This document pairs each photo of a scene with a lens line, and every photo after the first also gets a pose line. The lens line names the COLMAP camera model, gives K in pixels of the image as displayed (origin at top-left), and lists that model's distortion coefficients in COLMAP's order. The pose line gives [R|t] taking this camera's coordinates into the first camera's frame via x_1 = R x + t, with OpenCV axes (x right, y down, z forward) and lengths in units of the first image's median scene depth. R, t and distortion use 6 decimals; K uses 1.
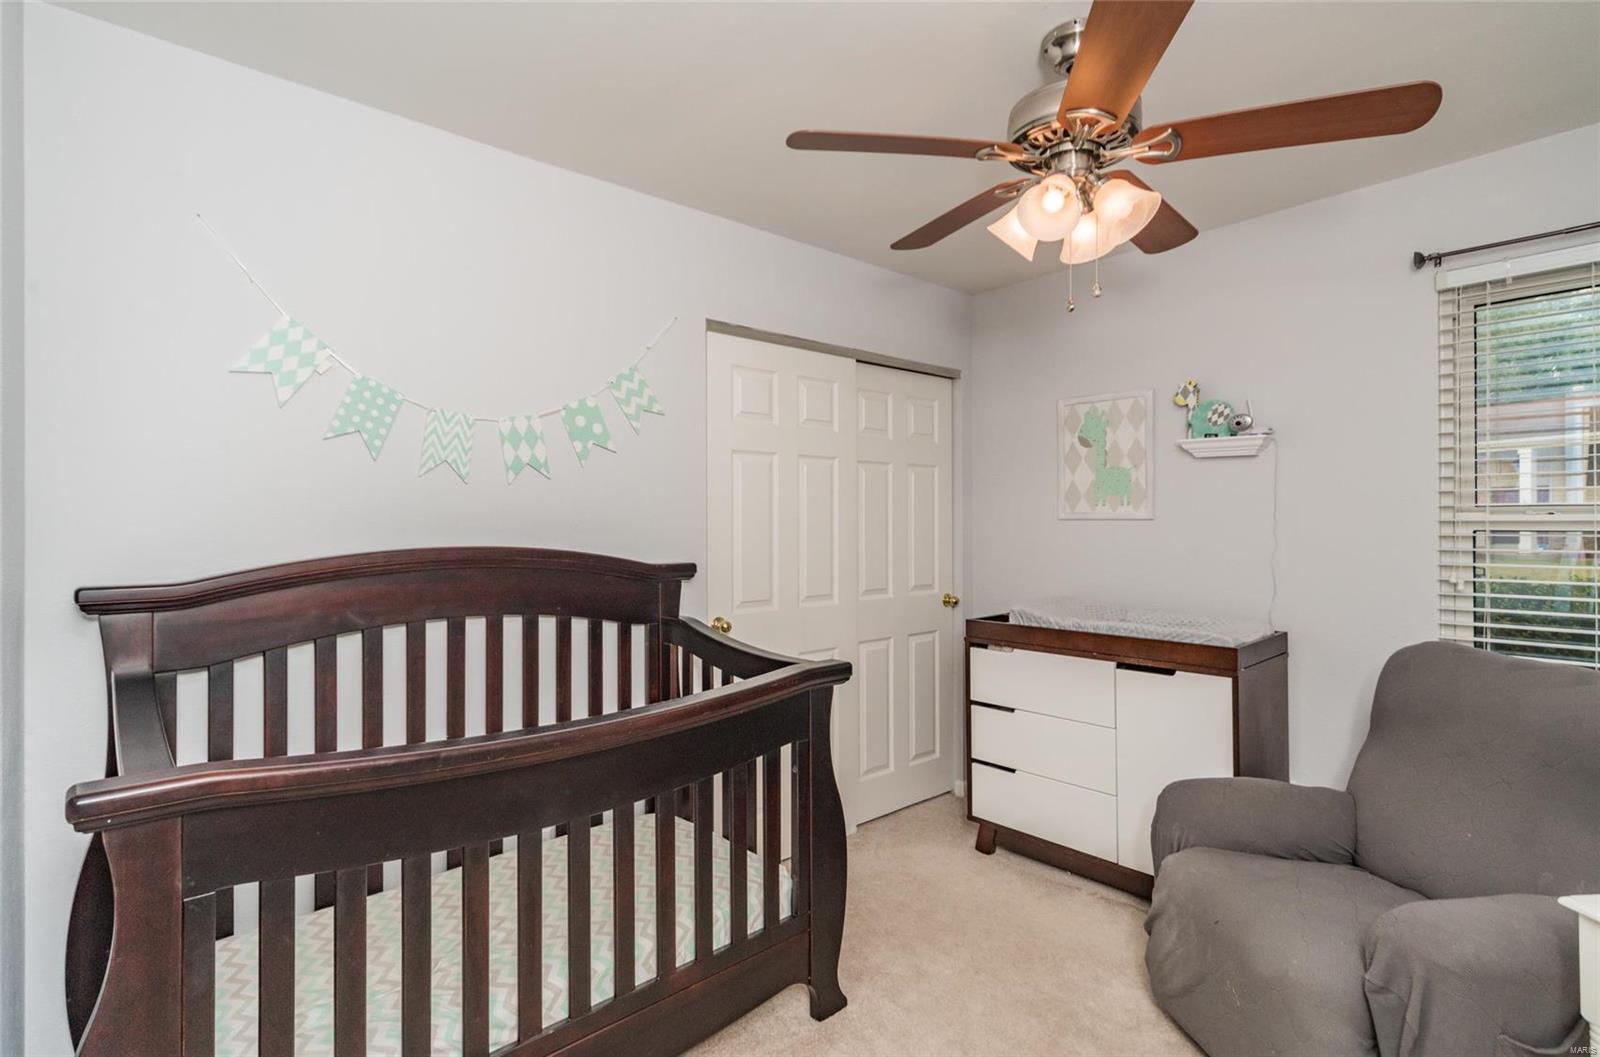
lens RADIAL K [[773.3, 0, 795.9], [0, 773.3, 520.1], [0, 0, 1]] dist [0.001334, 0.000071]
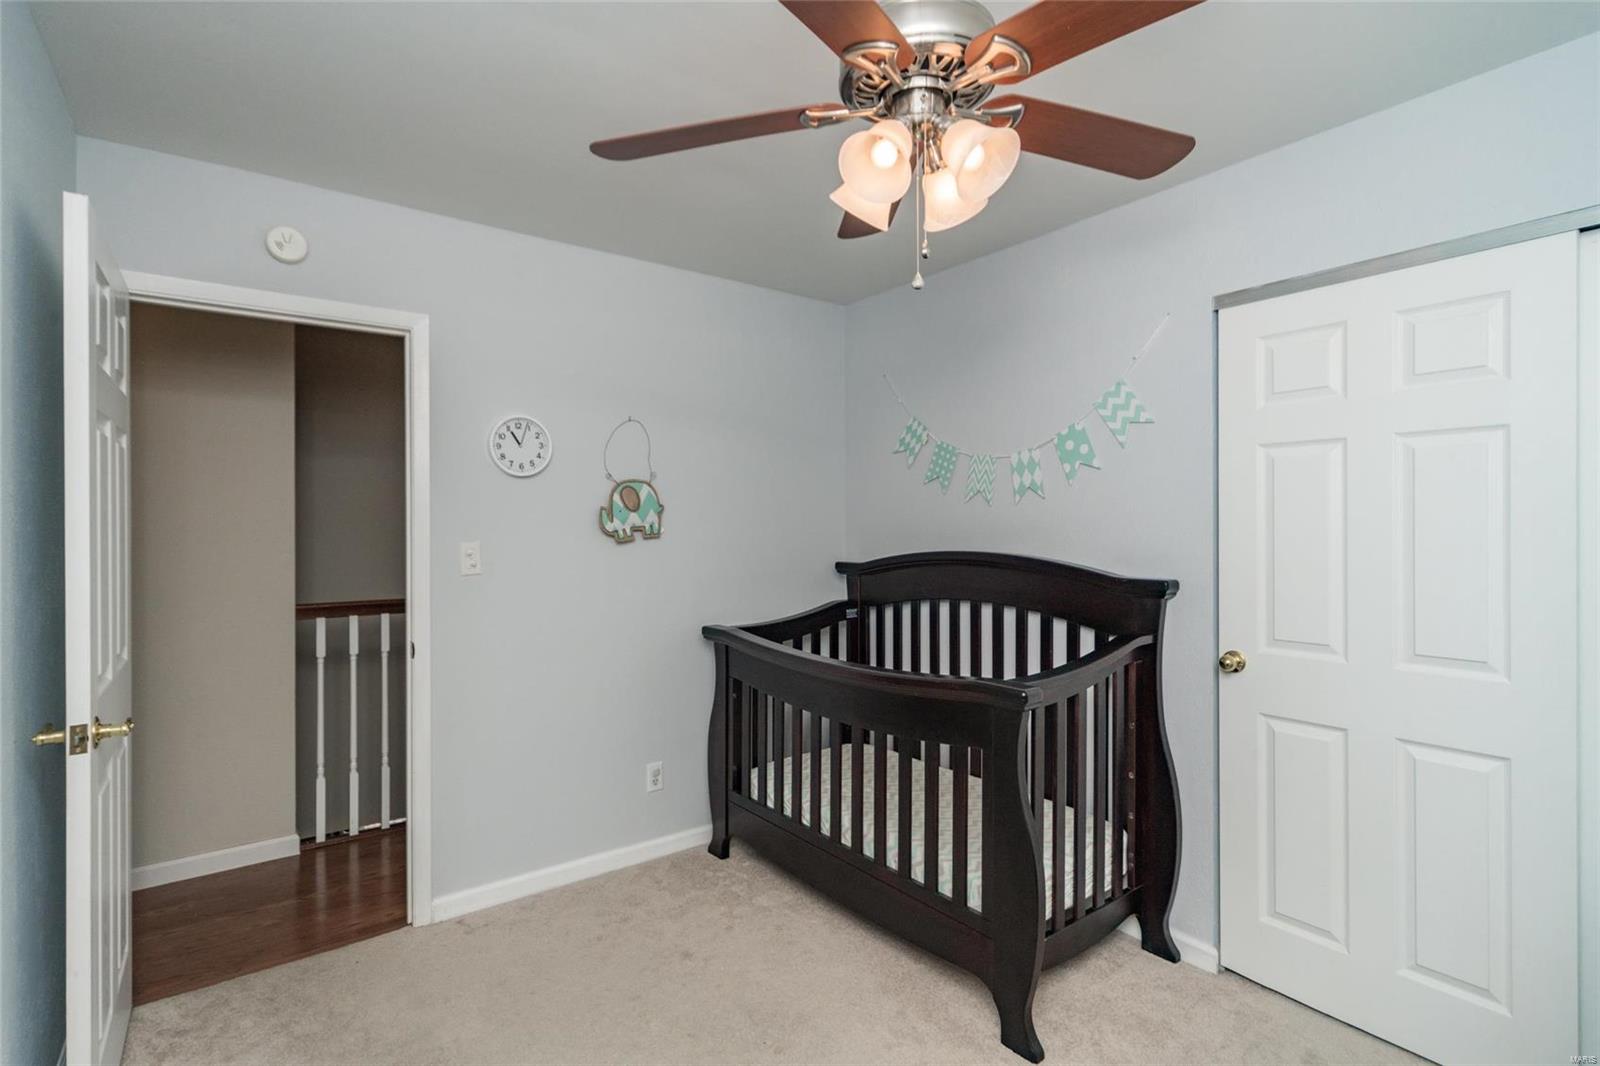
lens RADIAL K [[767.3, 0, 799.1], [0, 767.3, 523.7], [0, 0, 1]] dist [0.001754, 0.000028]
pose [[-0.073847, -0.003448, -0.997264, 0.900109], [0.006036, 0.999974, -0.003905, -0.011665], [0.997251, -0.006307, -0.073824, 0.714649]]
